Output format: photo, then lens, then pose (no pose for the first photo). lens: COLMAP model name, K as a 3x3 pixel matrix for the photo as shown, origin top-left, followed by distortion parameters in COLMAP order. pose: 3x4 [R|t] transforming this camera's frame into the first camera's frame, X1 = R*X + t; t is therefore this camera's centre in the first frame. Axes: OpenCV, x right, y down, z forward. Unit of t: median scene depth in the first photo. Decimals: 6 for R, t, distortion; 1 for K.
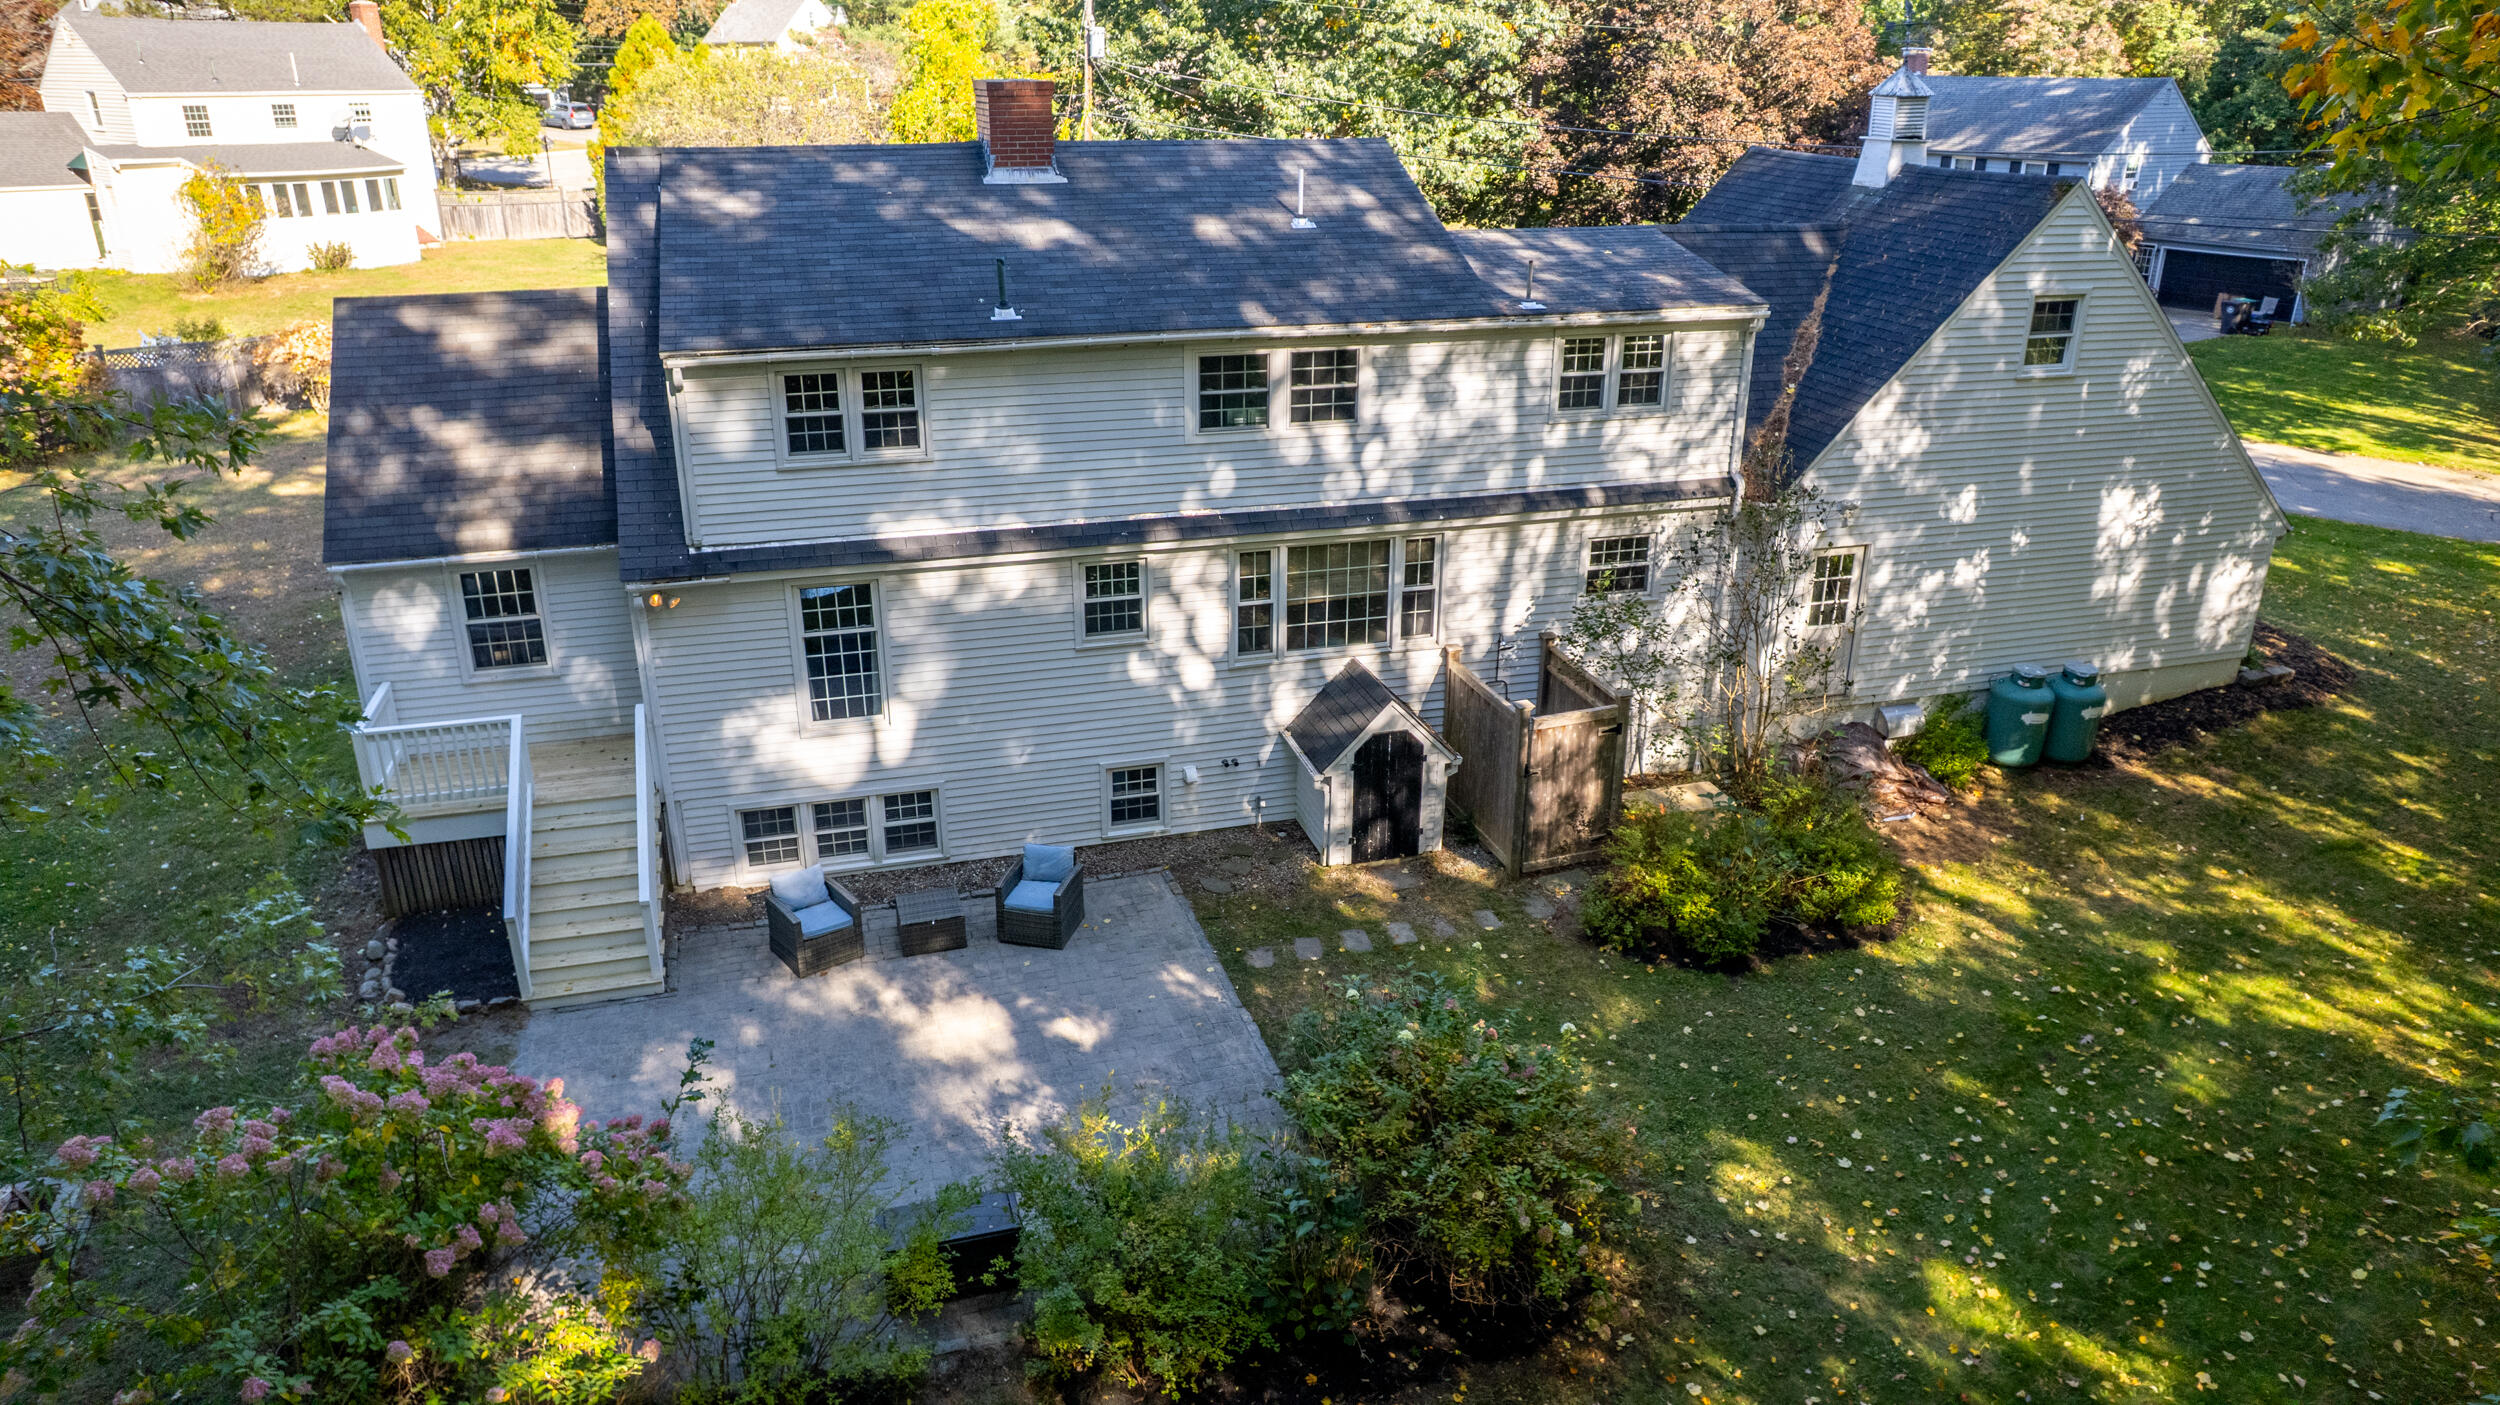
lens RADIAL K [[1629.7, 0, 1250.2], [0, 1629.7, 717.2], [0, 0, 1]] dist [-0.054891, 0.033134]
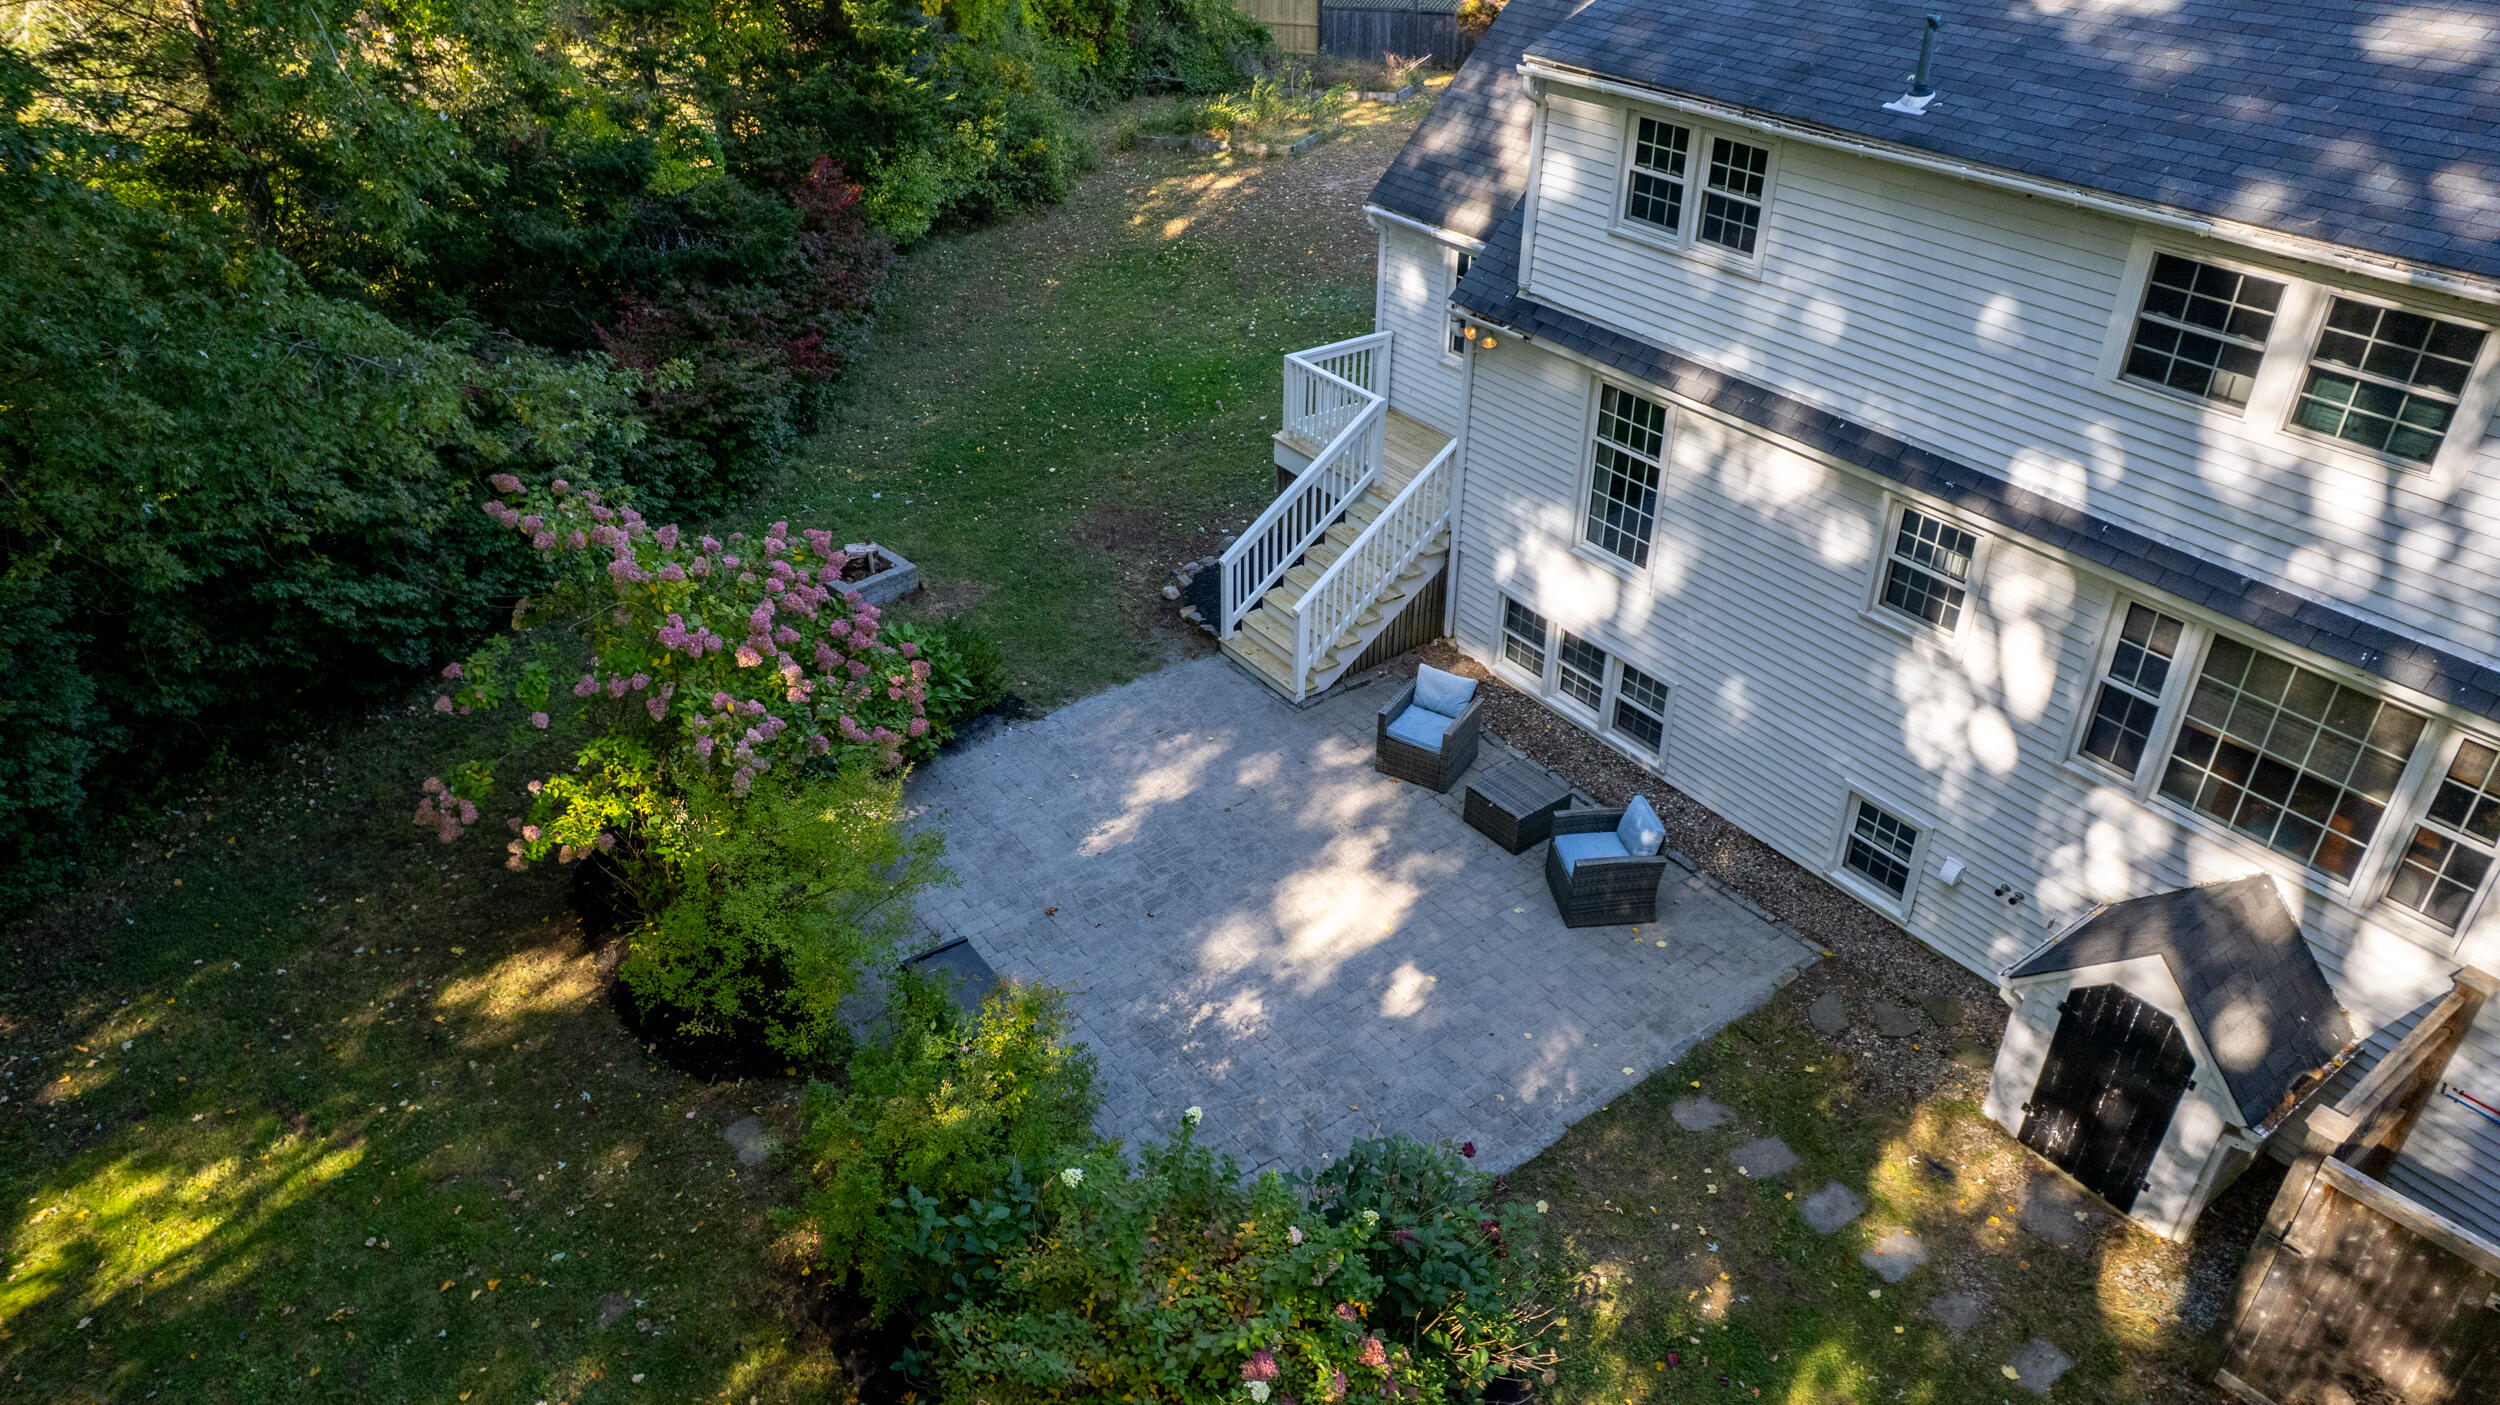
lens RADIAL K [[1629.7, 0, 1231.1], [0, 1629.7, 700.3], [0, 0, 1]] dist [-0.054891, 0.033134]
pose [[0.320574, 0.497916, -0.805799, 0.386031], [-0.356895, 0.851494, 0.384167, -0.182062], [0.877416, 0.164431, 0.450670, 0.471027]]
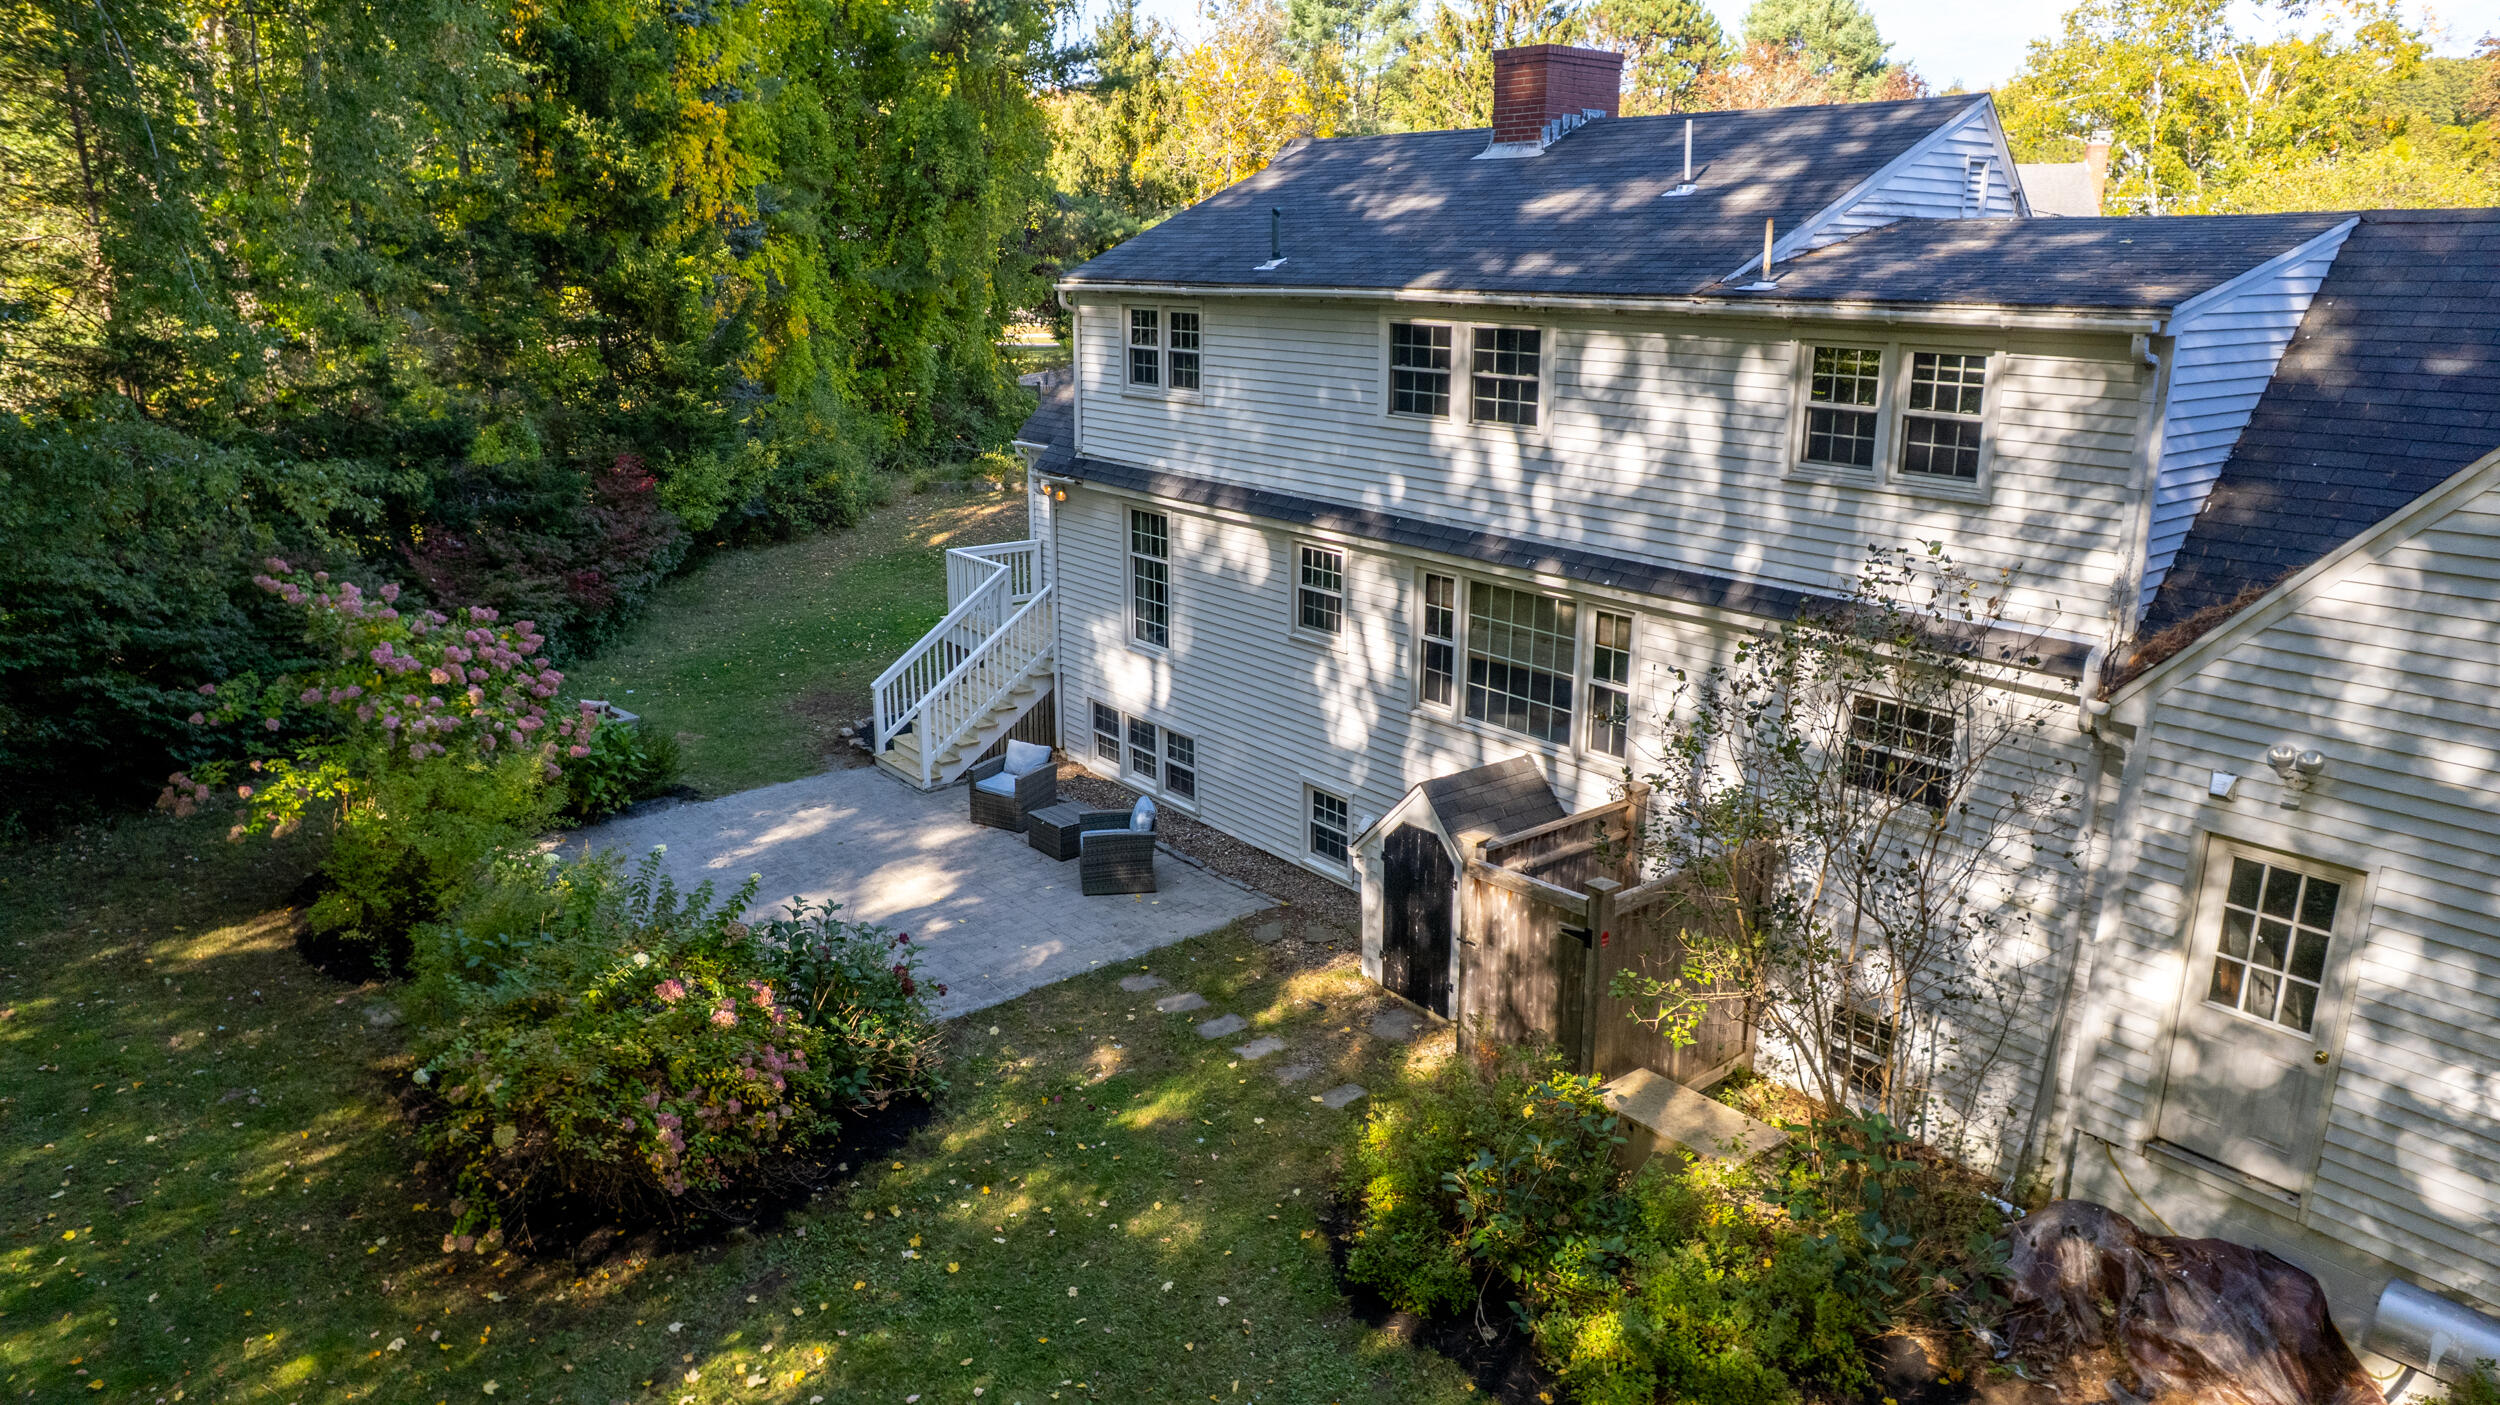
lens RADIAL K [[1629.7, 0, 1250.9], [0, 1629.7, 700.1], [0, 0, 1]] dist [-0.054891, 0.033134]
pose [[0.372013, 0.244841, -0.895354, 0.728715], [-0.353988, 0.929110, 0.106992, -0.100843], [0.858078, 0.277143, 0.432312, 0.605523]]
